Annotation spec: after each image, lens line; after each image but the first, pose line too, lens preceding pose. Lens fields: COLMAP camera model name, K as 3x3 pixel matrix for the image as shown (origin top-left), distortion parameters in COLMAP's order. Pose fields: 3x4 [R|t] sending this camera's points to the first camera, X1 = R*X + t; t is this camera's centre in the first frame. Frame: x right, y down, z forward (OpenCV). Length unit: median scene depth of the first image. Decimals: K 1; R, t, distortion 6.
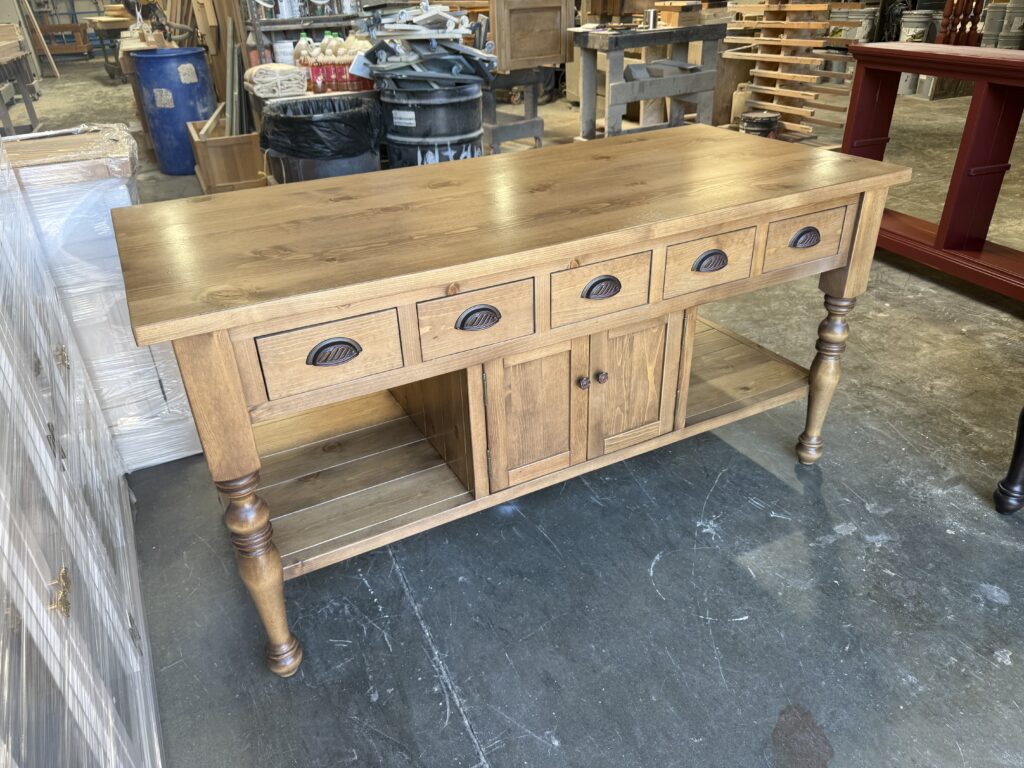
lens RADIAL K [[732.2, 0, 511.6], [0, 732.2, 387.1], [0, 0, 1]] dist [0.008175, -0.014956]
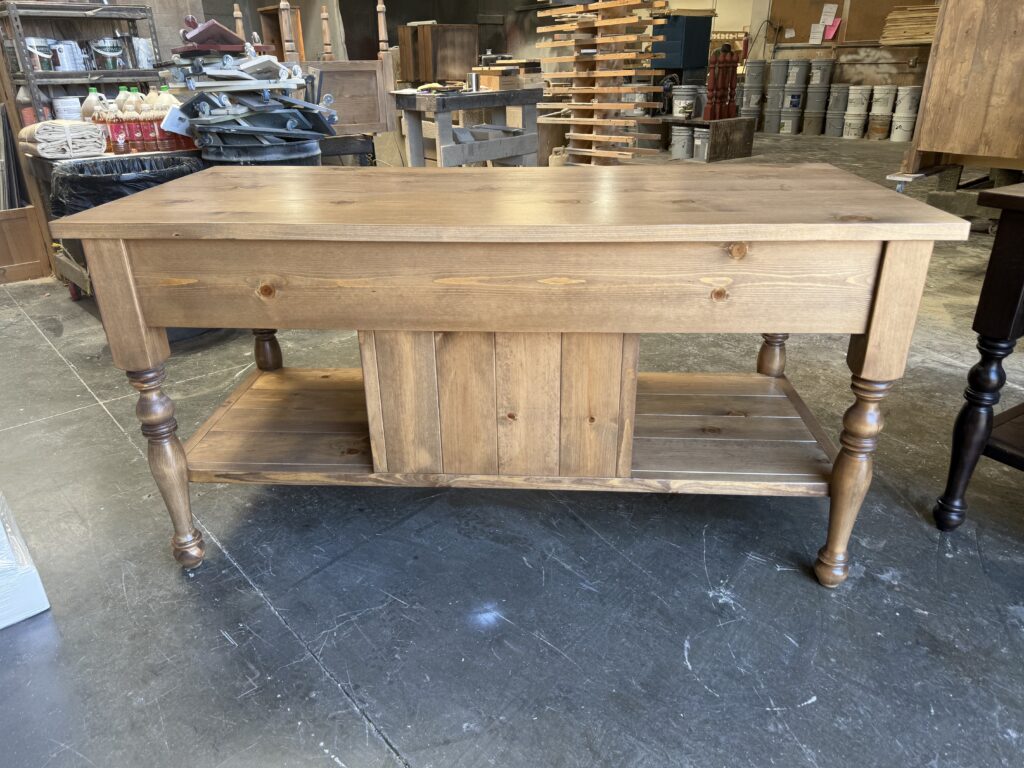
lens RADIAL K [[732.2, 0, 510.0], [0, 732.2, 384.5], [0, 0, 1]] dist [0.008175, -0.014956]
pose [[0.956351, -0.102292, 0.273731, -0.091265], [0.130749, 0.987522, -0.087776, -0.006025], [-0.261337, 0.119735, 0.957793, 0.104956]]
